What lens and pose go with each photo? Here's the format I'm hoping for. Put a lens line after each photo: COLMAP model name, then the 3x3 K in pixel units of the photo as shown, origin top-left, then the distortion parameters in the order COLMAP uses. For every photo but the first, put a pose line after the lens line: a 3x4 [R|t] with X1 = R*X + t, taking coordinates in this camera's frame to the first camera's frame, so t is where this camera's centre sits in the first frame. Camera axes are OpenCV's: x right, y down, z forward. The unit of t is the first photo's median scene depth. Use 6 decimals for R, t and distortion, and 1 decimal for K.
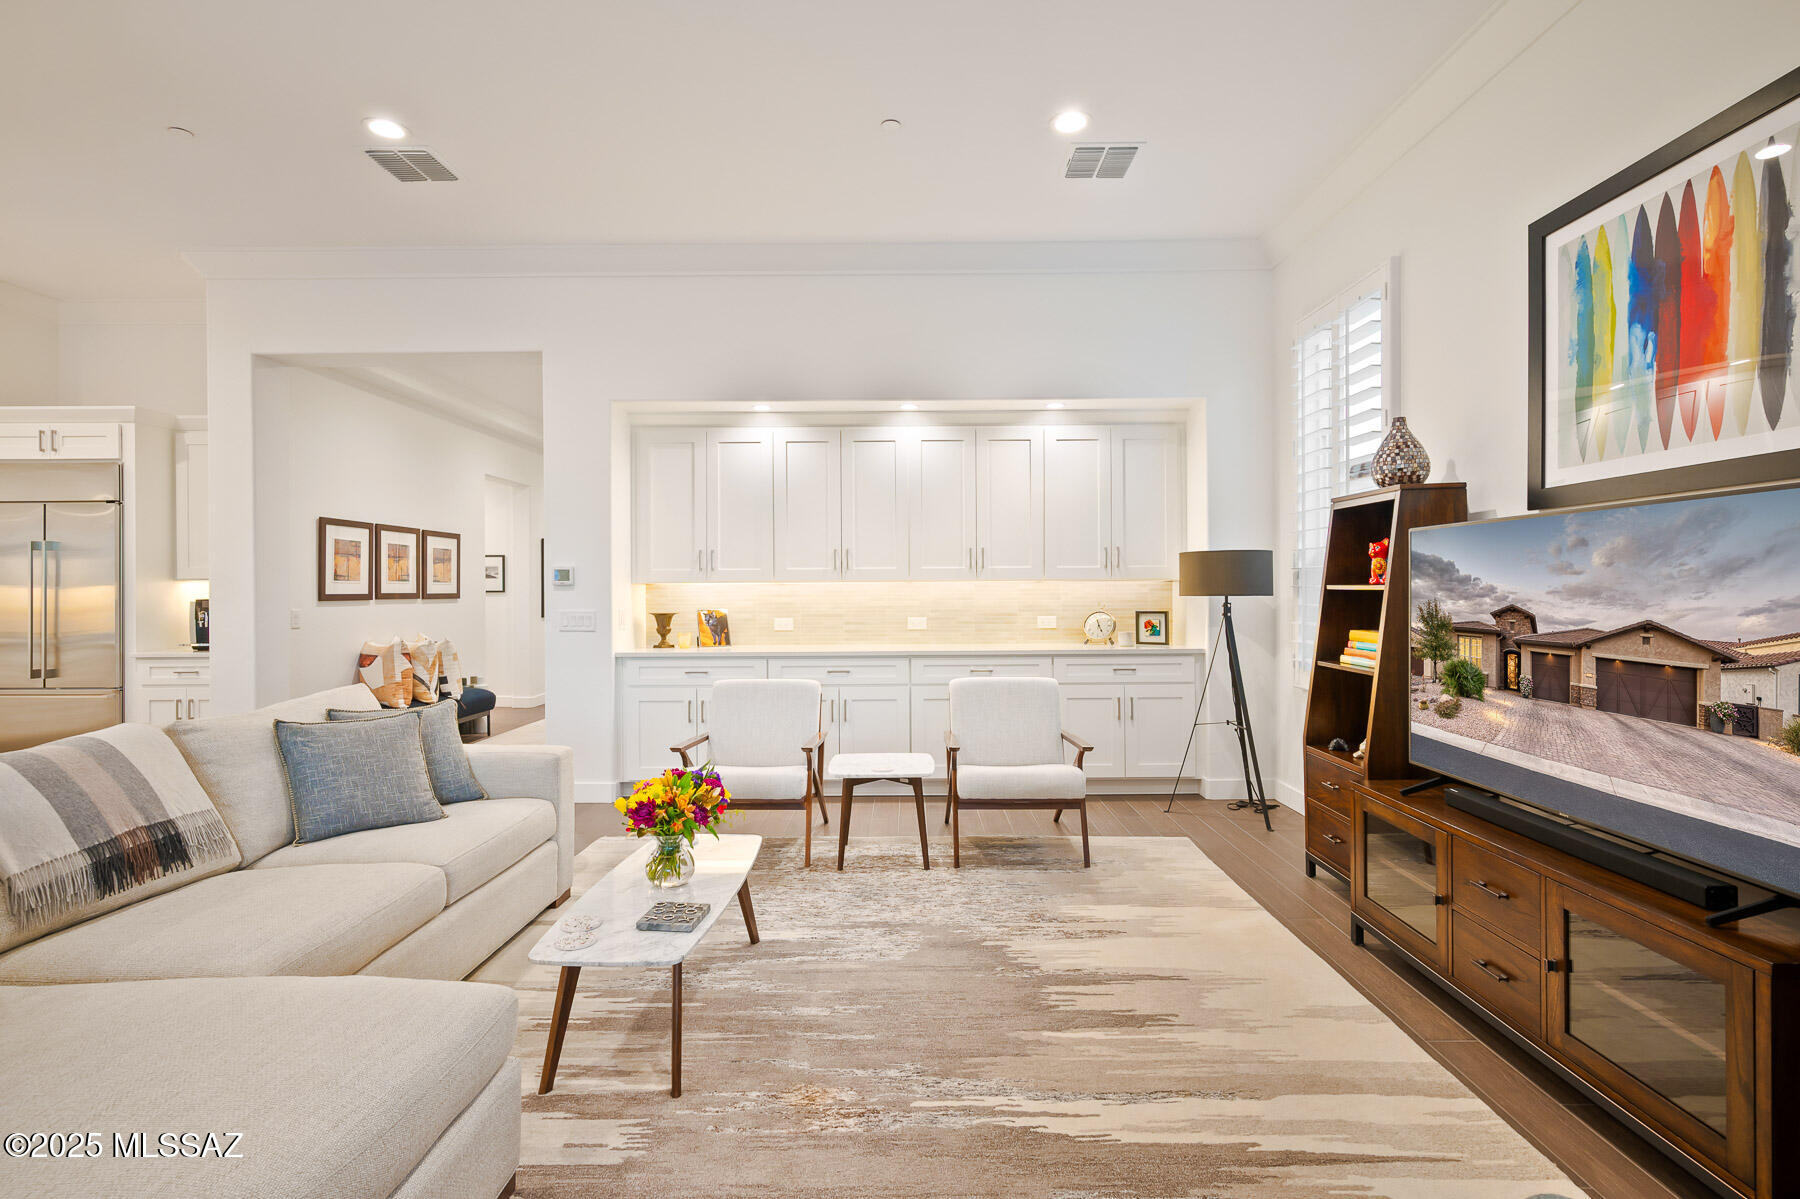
lens RADIAL K [[902.2, 0, 900.0], [0, 902.2, 599.5], [0, 0, 1]] dist [0.021756, 0.000763]
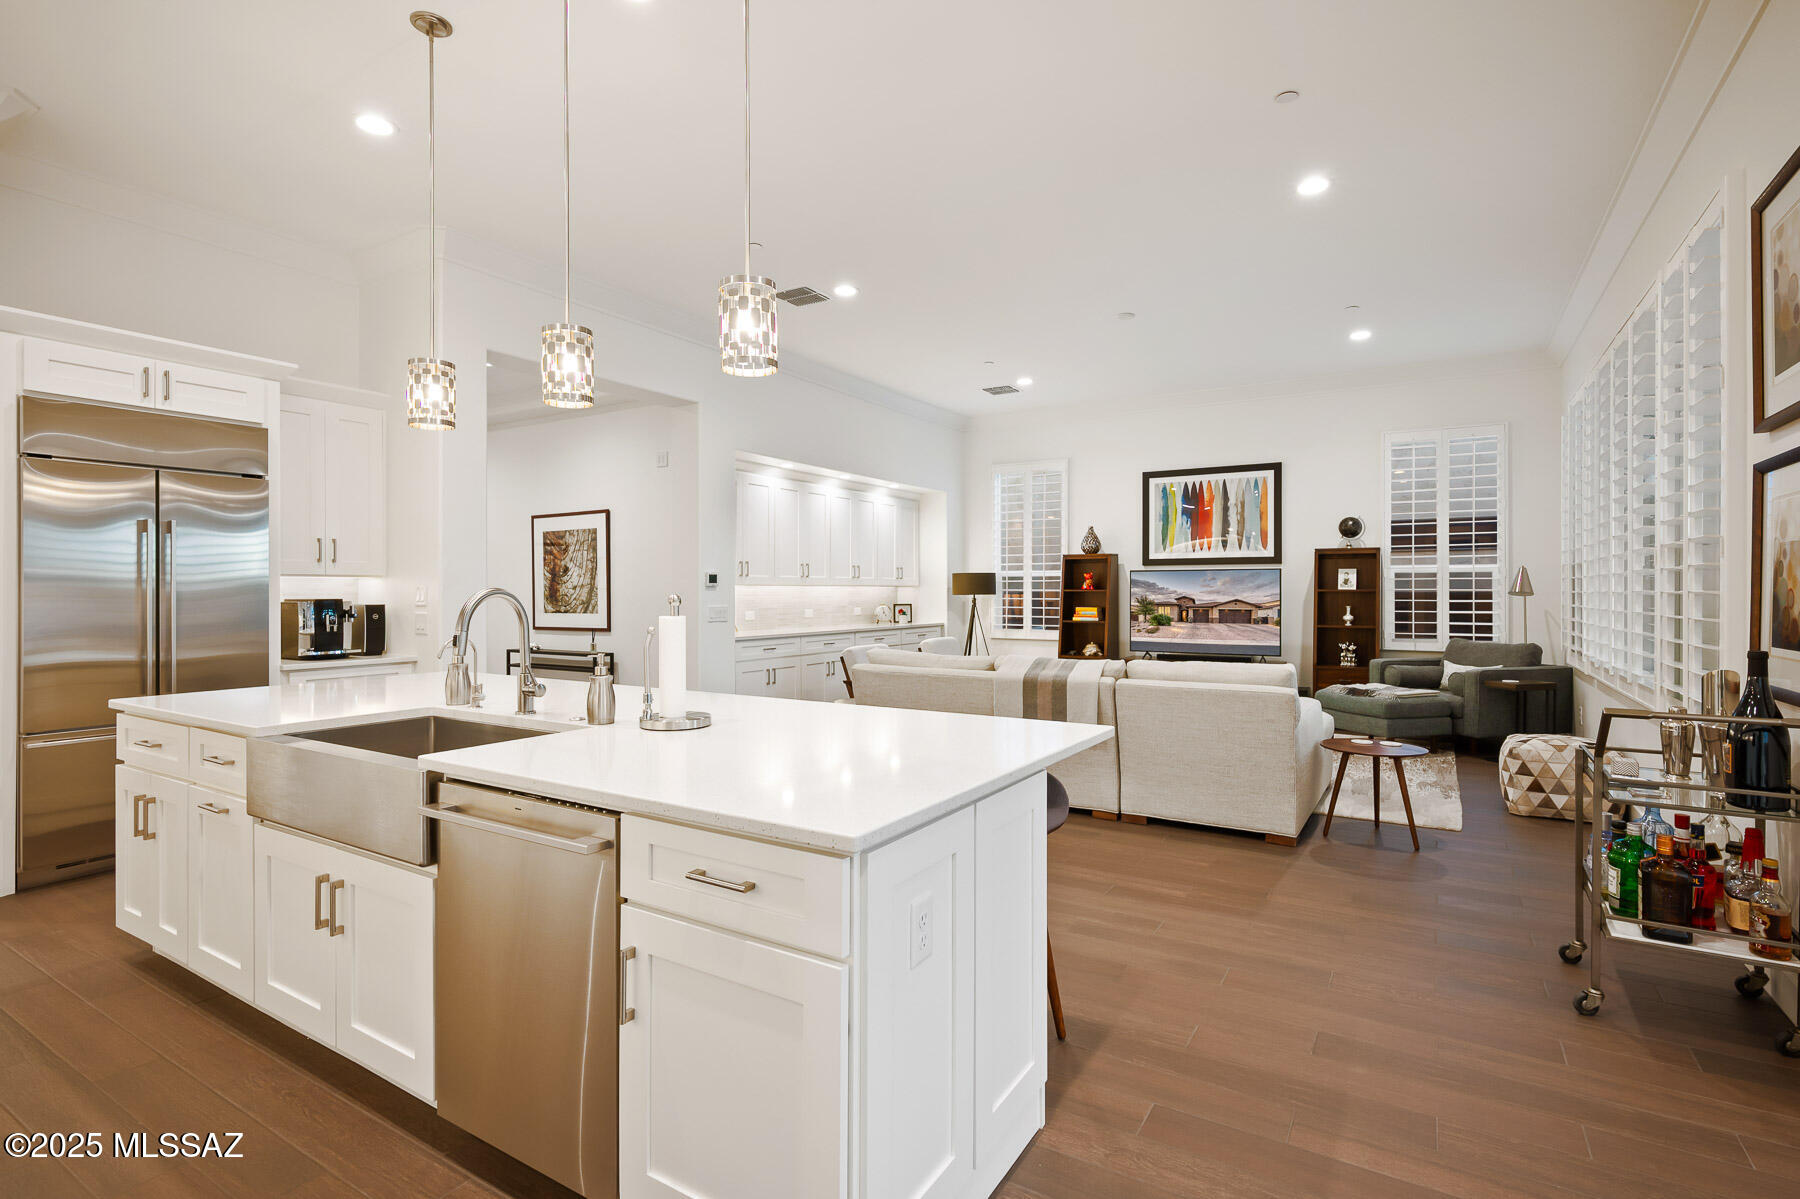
lens RADIAL K [[902.2, 0, 900.0], [0, 902.2, 599.5], [0, 0, 1]] dist [0.021756, 0.000763]
pose [[0.494879, -0.002949, 0.868957, -2.505004], [0.008064, 0.999967, -0.001198, 0.012765], [-0.868925, 0.007600, 0.494886, 0.231146]]
